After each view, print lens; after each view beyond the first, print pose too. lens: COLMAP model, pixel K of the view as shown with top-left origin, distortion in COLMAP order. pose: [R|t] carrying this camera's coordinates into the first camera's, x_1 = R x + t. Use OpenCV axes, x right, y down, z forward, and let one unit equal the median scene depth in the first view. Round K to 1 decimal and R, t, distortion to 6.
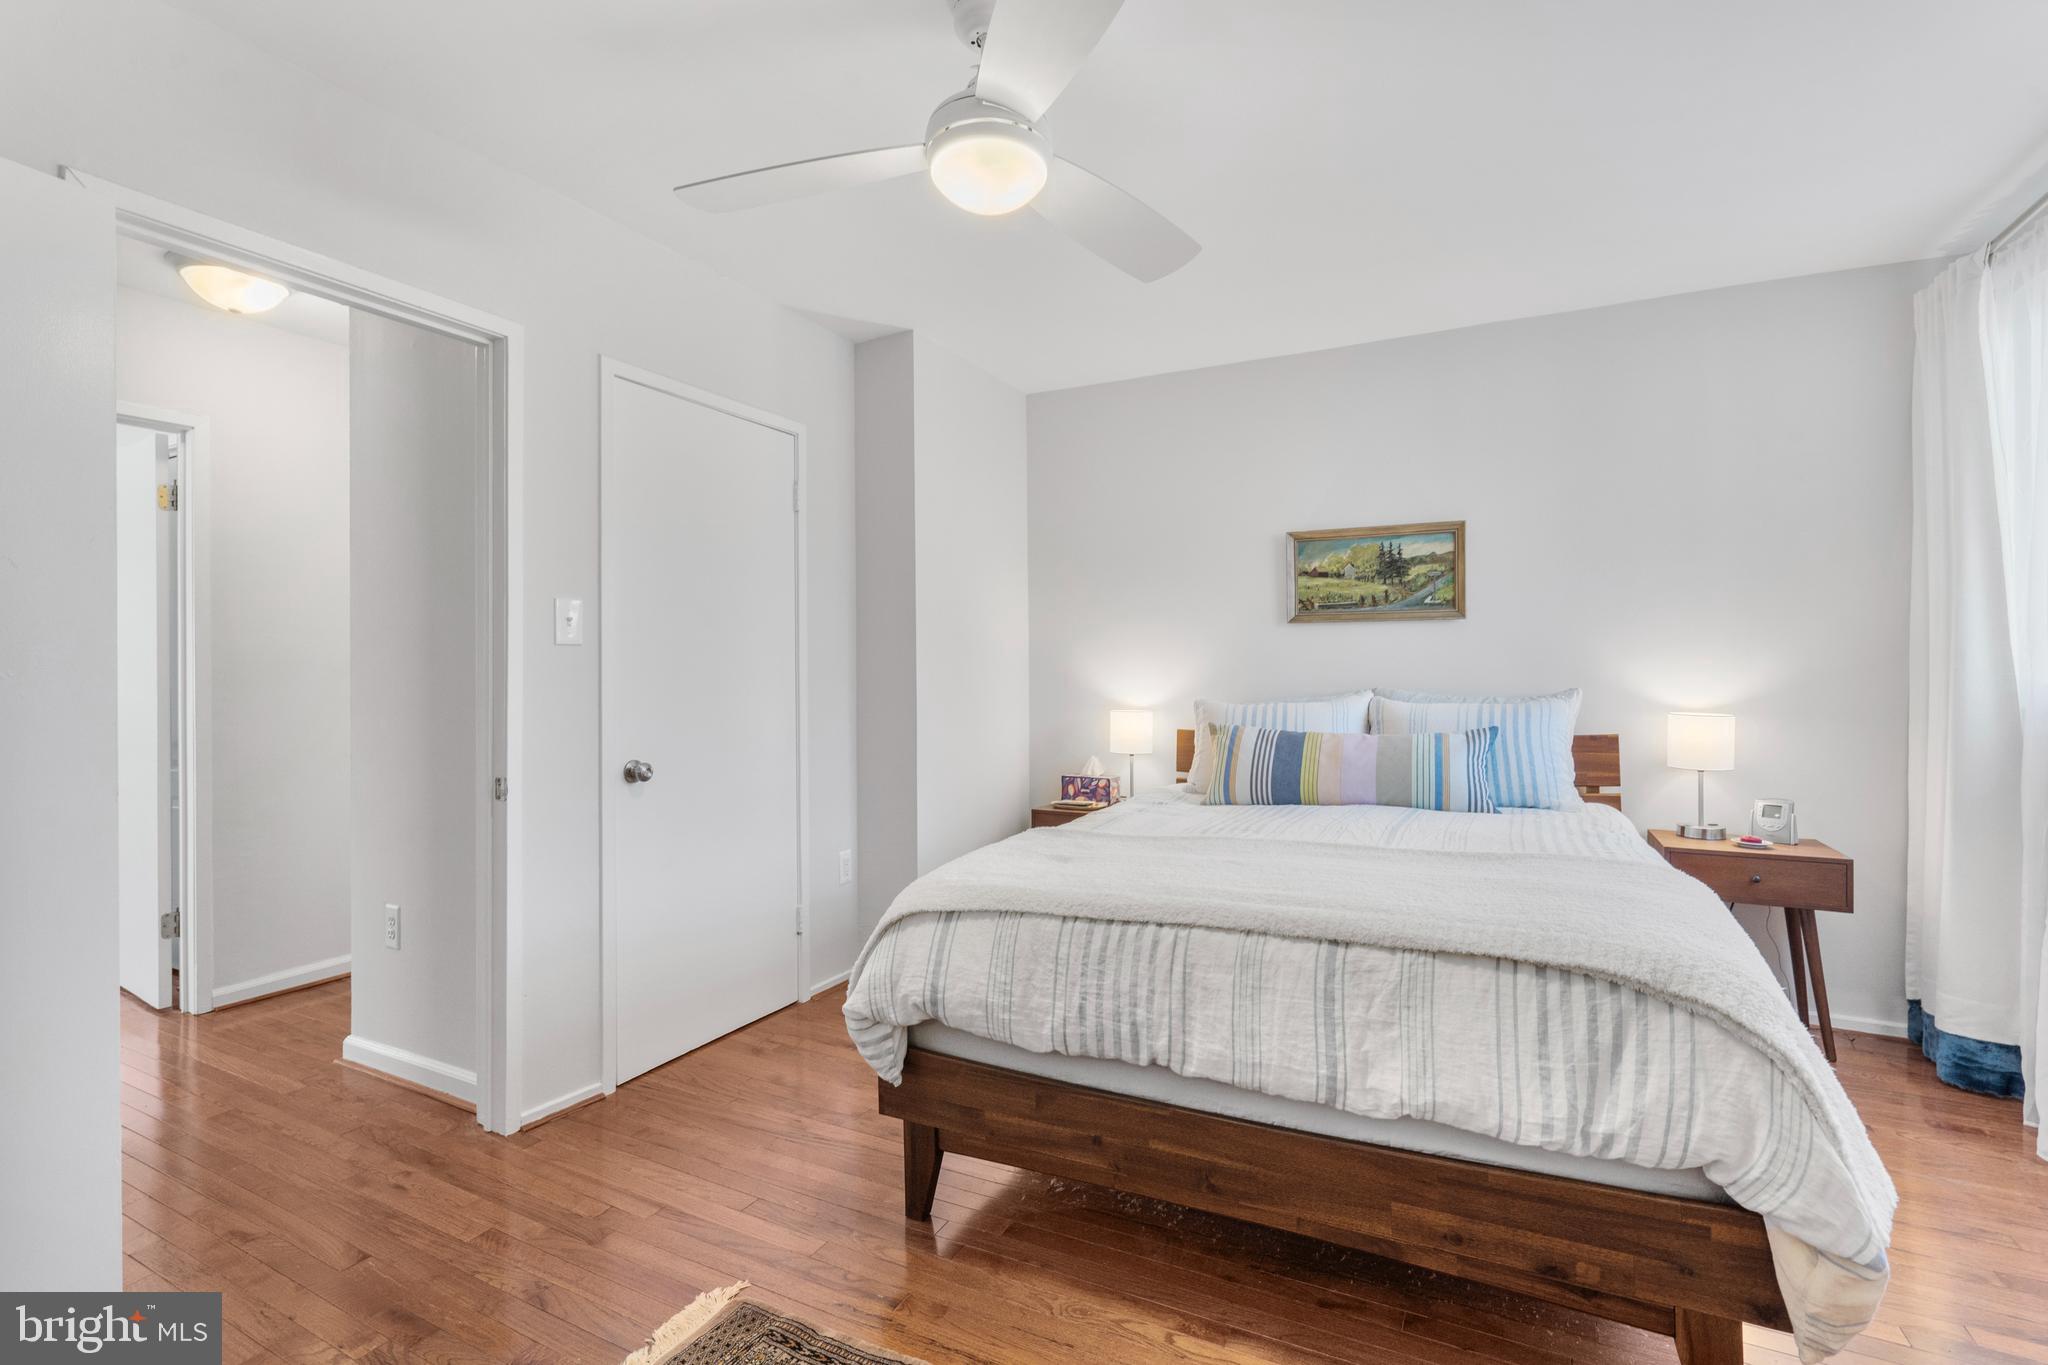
lens RADIAL K [[940.6, 0, 1016.2], [0, 940.6, 680.2], [0, 0, 1]] dist [-0.012024, 0.000622]
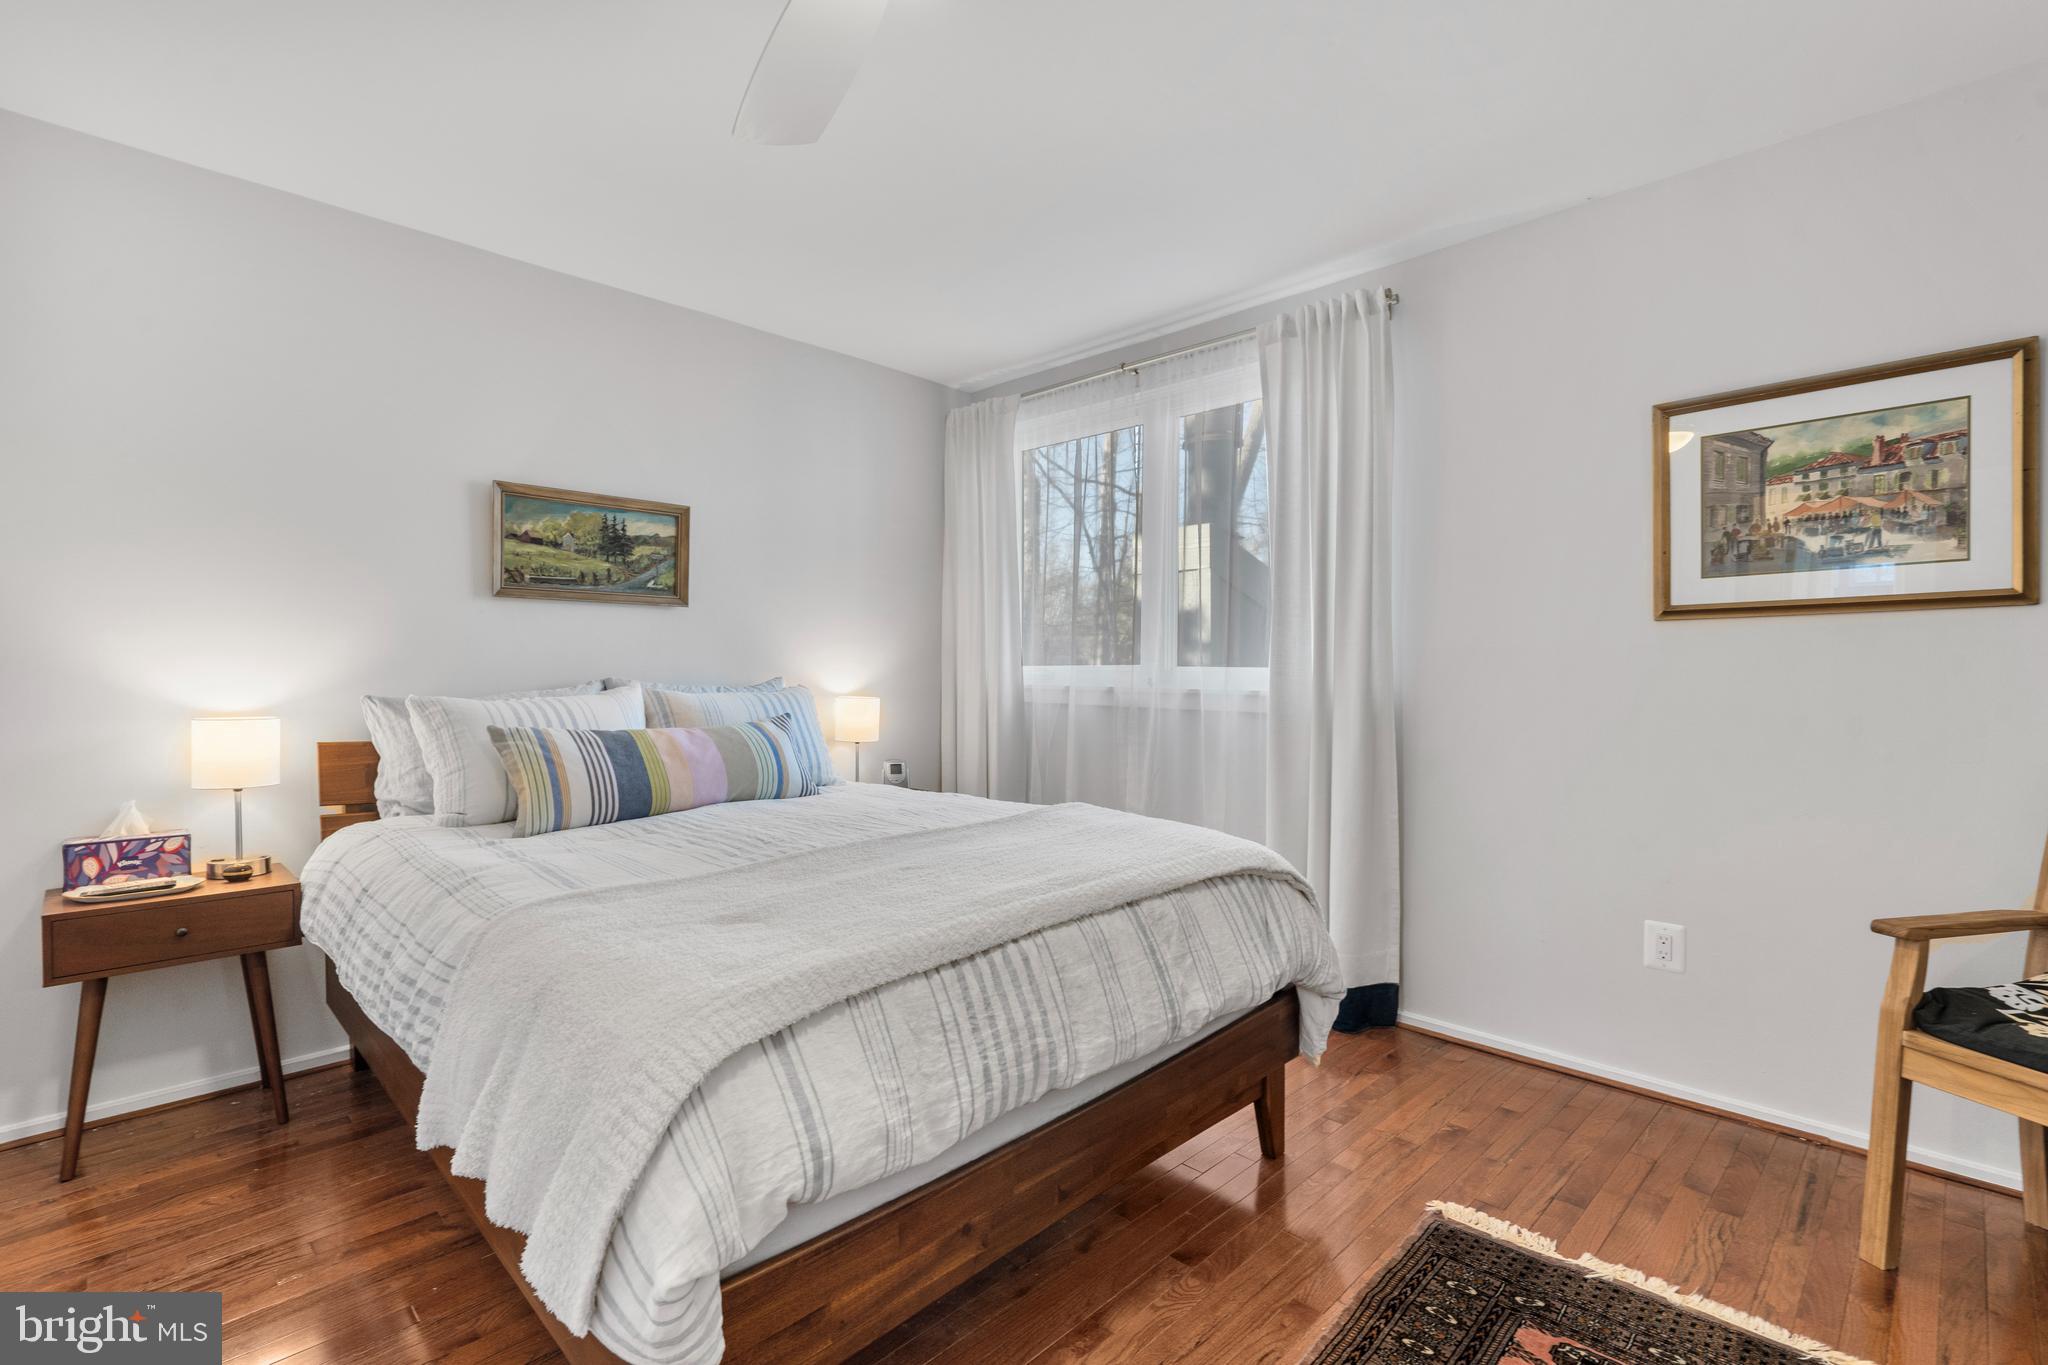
lens RADIAL K [[940.6, 0, 1012.8], [0, 940.6, 686.1], [0, 0, 1]] dist [-0.012024, 0.000622]
pose [[0.294777, -0.012515, 0.955484, -0.360436], [0.001155, 0.999918, 0.012740, 0.004928], [-0.955565, -0.002652, 0.294767, 0.387381]]
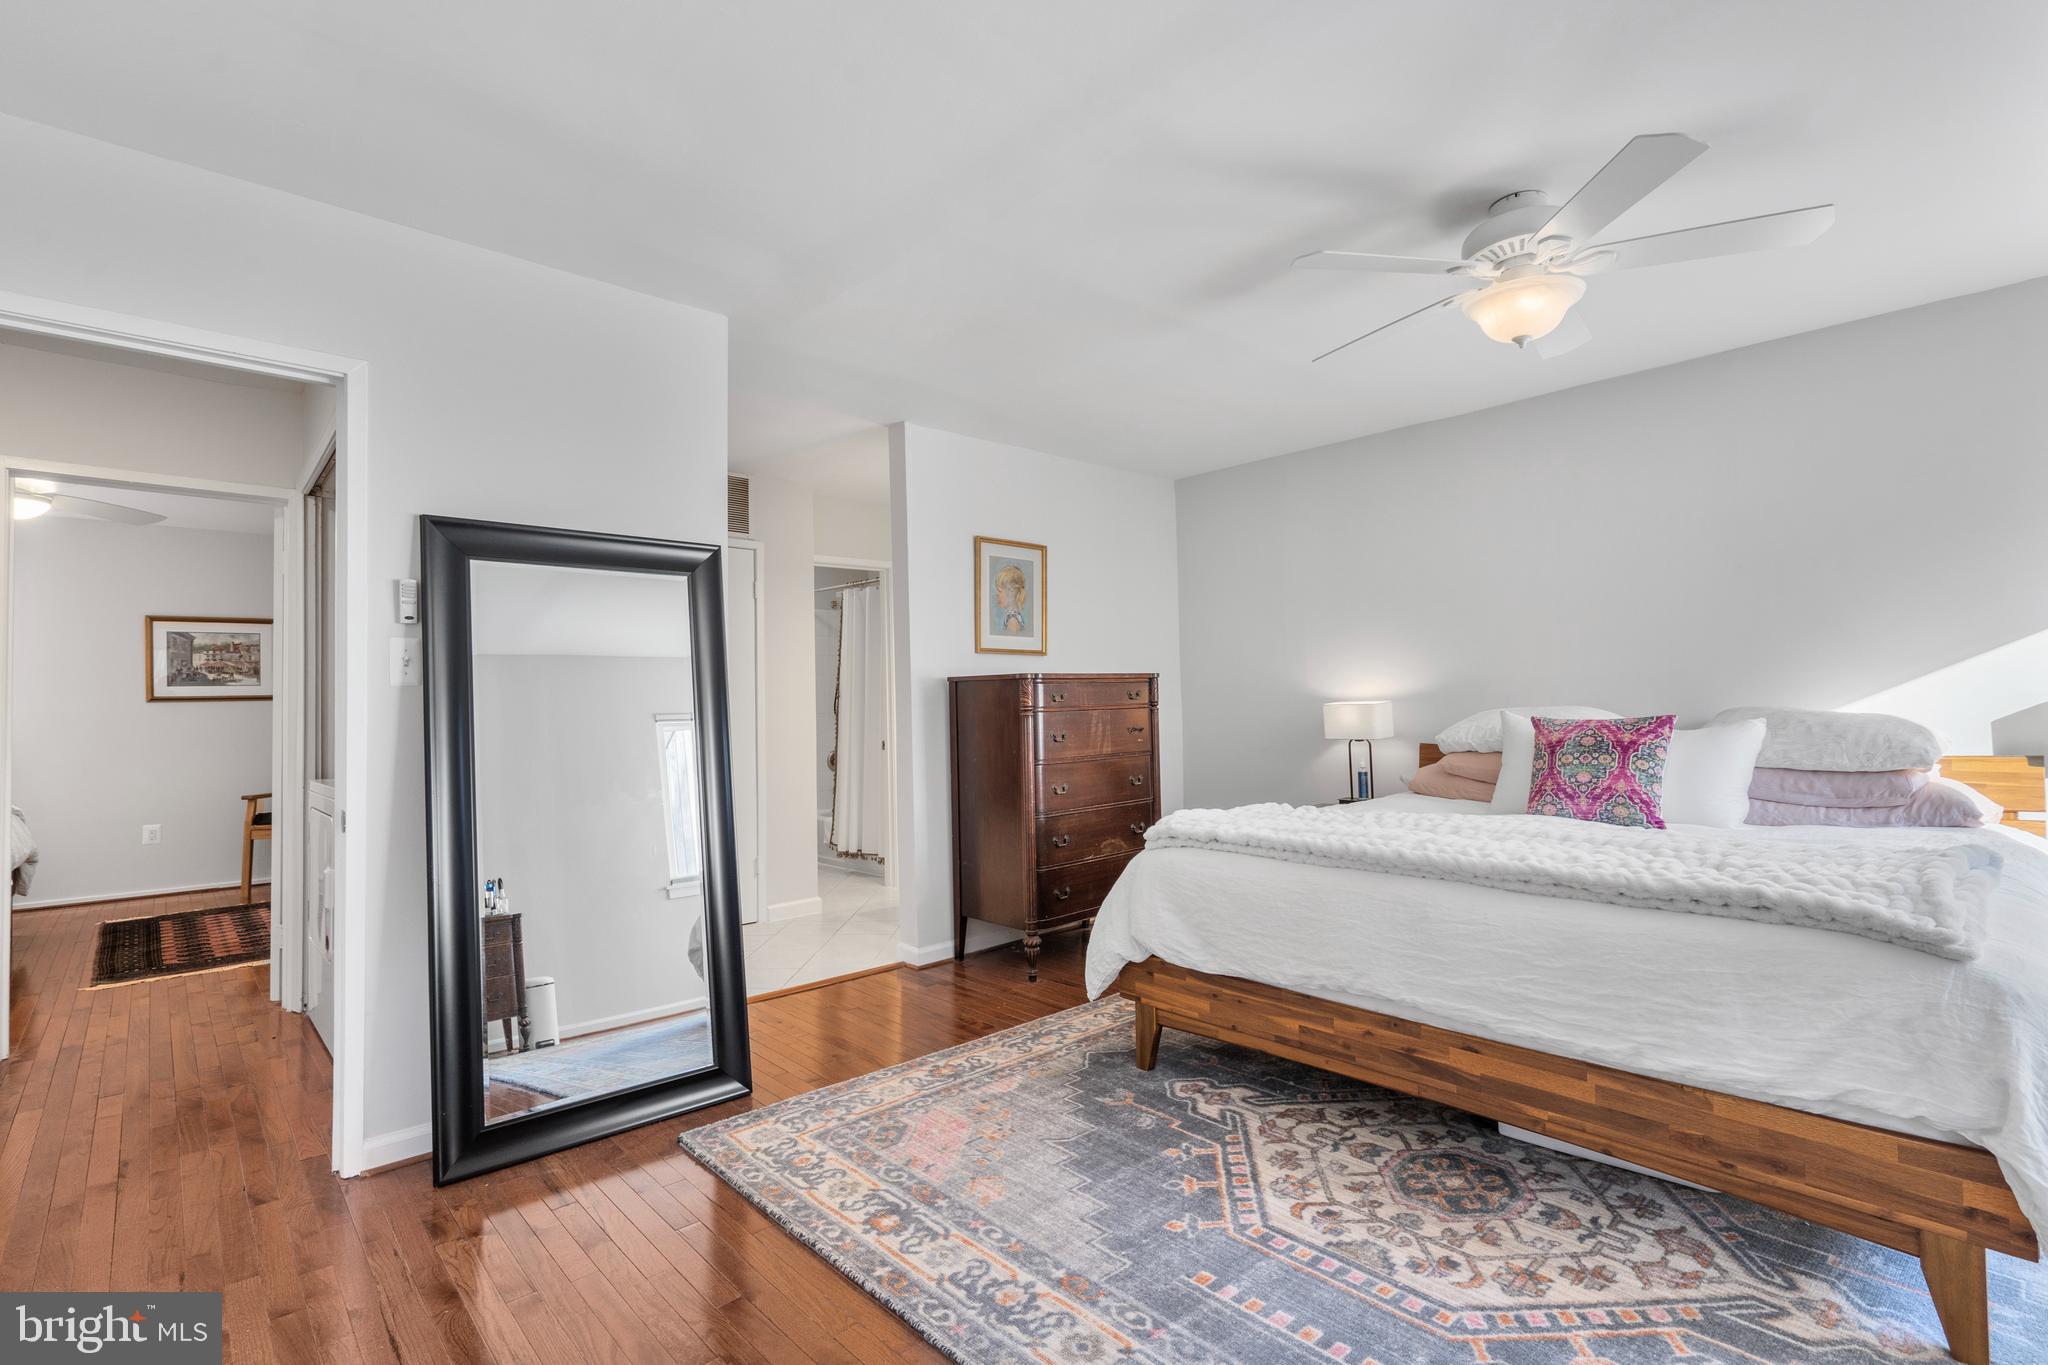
lens RADIAL K [[940.6, 0, 1010.9], [0, 940.6, 693.4], [0, 0, 1]] dist [-0.012024, 0.000622]
pose [[-0.939660, 0.024179, 0.341254, -0.984661], [0.019756, 0.999670, -0.016431, 0.006702], [-0.341539, -0.008698, -0.939827, 0.787816]]
